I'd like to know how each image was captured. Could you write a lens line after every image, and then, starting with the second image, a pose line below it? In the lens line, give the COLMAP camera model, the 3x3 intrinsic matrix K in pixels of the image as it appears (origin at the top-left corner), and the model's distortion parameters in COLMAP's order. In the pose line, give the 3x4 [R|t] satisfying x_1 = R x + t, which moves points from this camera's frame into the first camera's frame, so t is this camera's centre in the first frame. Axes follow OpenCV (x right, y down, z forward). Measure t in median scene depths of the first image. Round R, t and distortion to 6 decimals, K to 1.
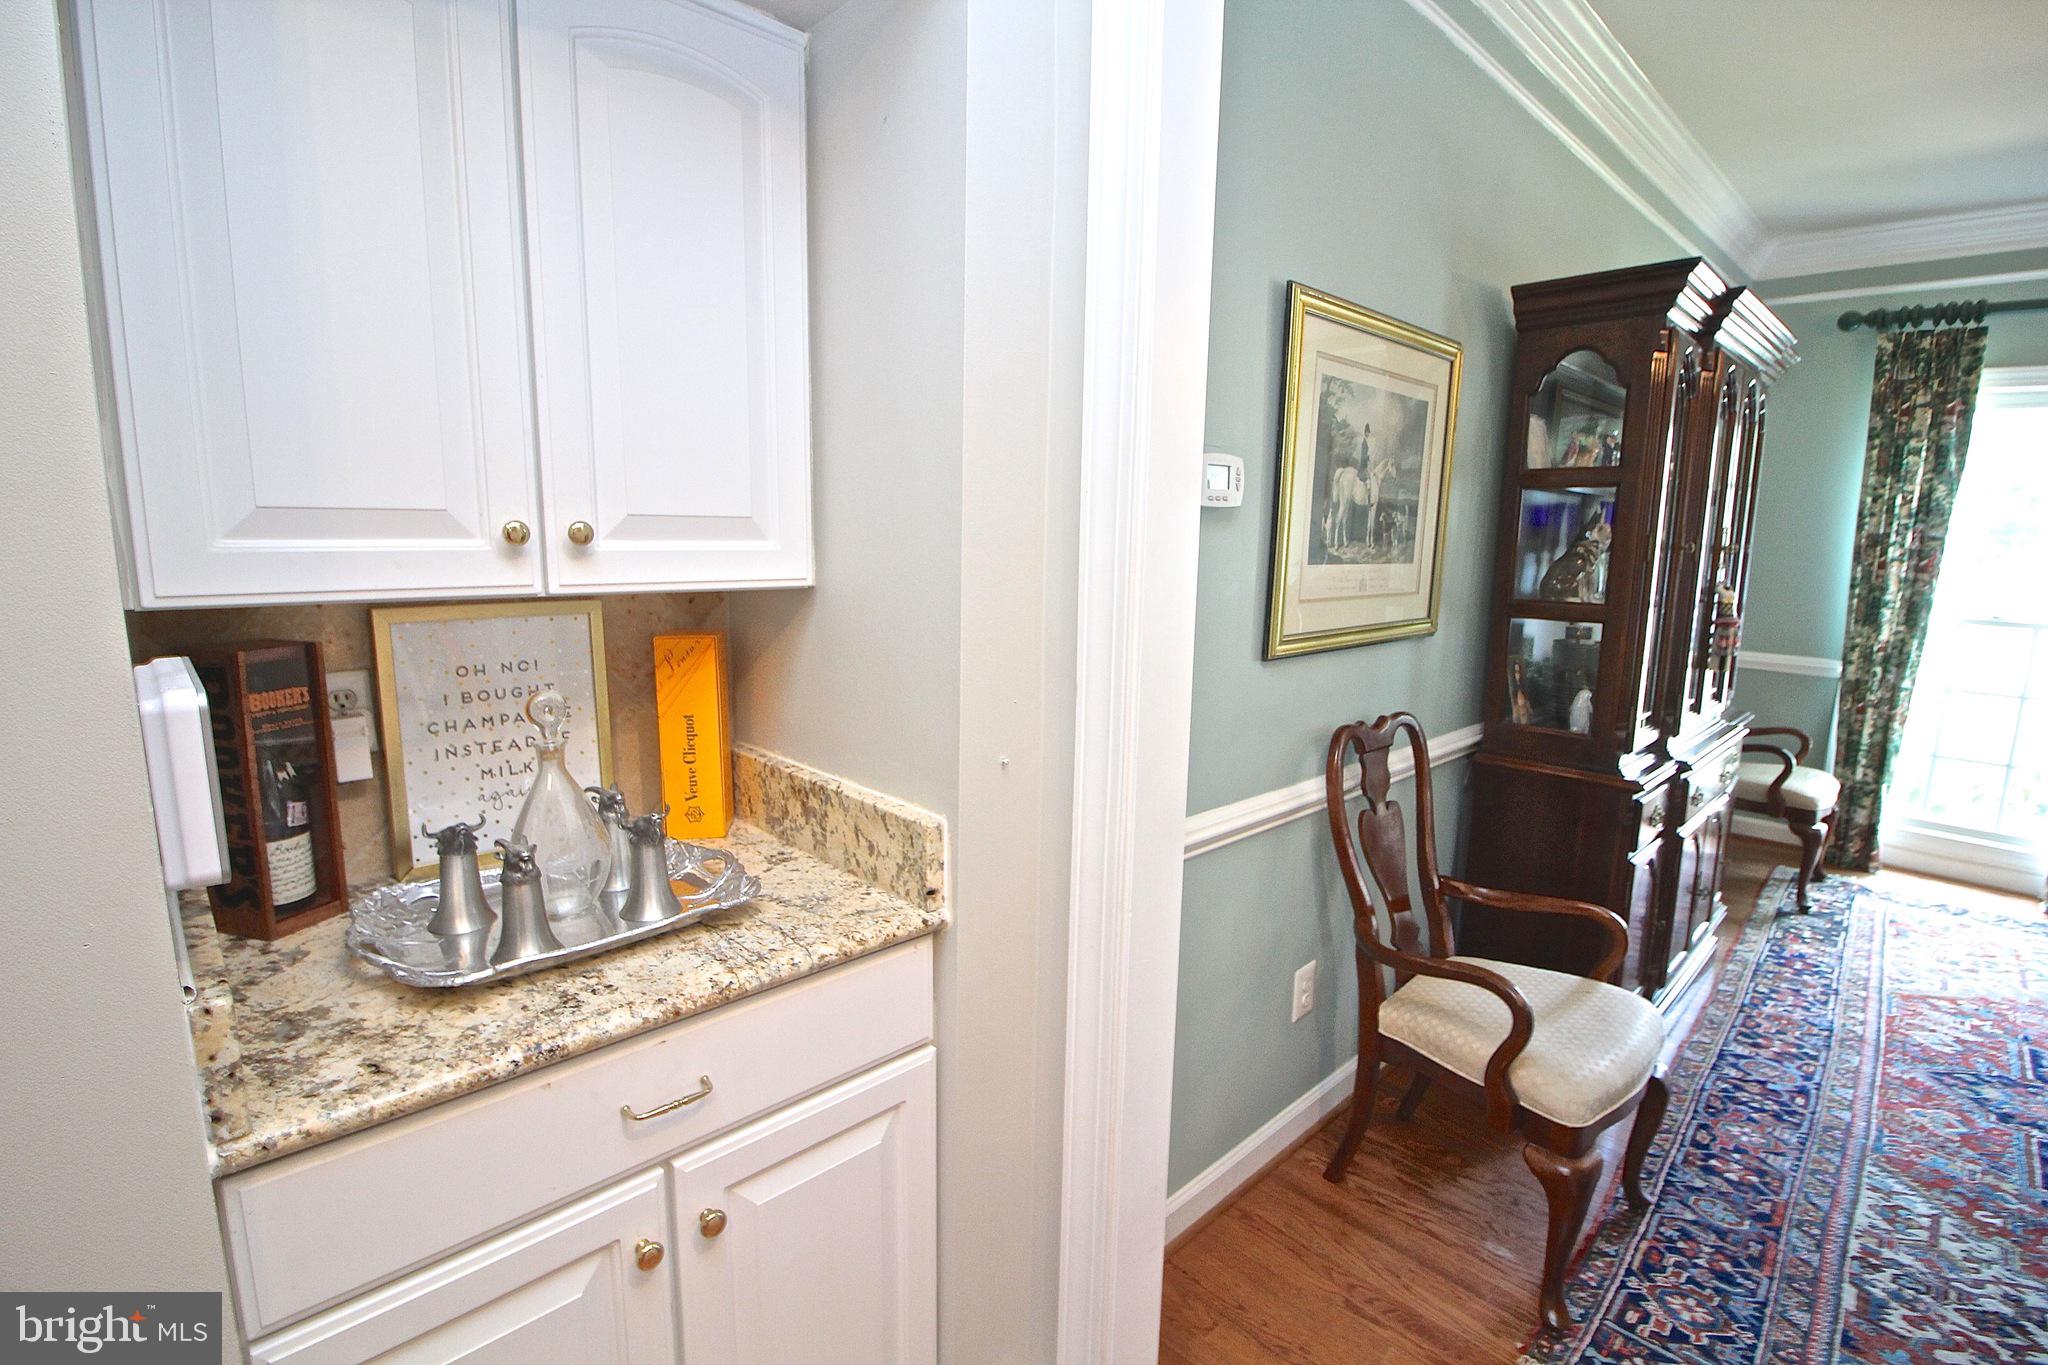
lens RADIAL K [[950.6, 0, 1024.0], [0, 950.6, 682.5], [0, 0, 1]] dist [-0.008784, -0.010257]
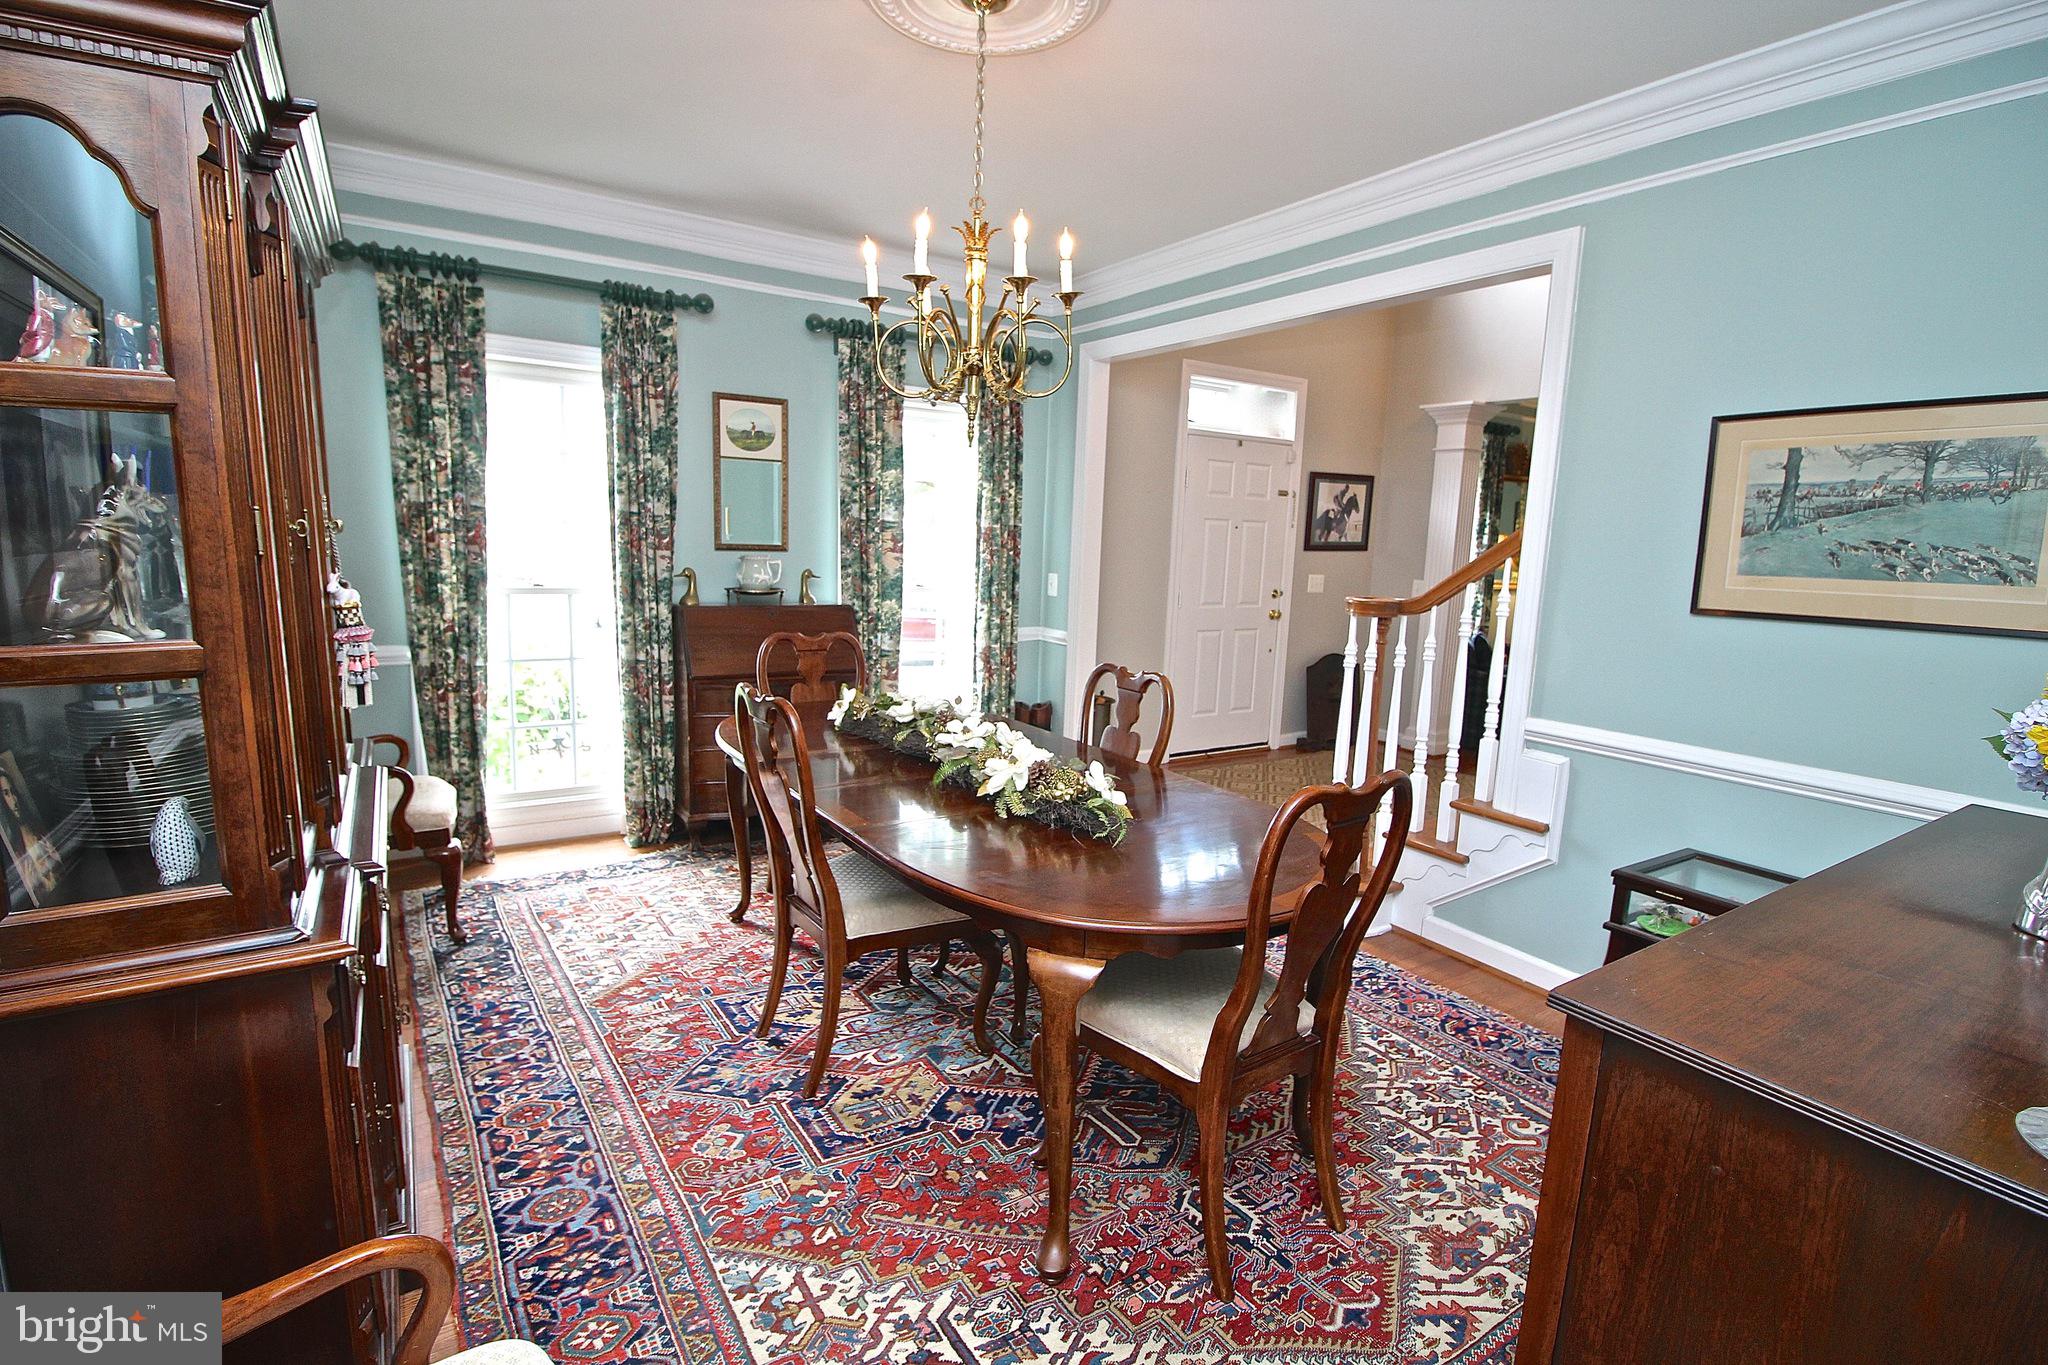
lens RADIAL K [[950.6, 0, 1024.0], [0, 950.6, 682.5], [0, 0, 1]] dist [-0.008784, -0.010257]
pose [[0.193381, -0.164376, 0.967256, 0.121136], [0.130203, 0.981445, 0.140756, -0.042700], [-0.972446, 0.098720, 0.211195, 0.269874]]
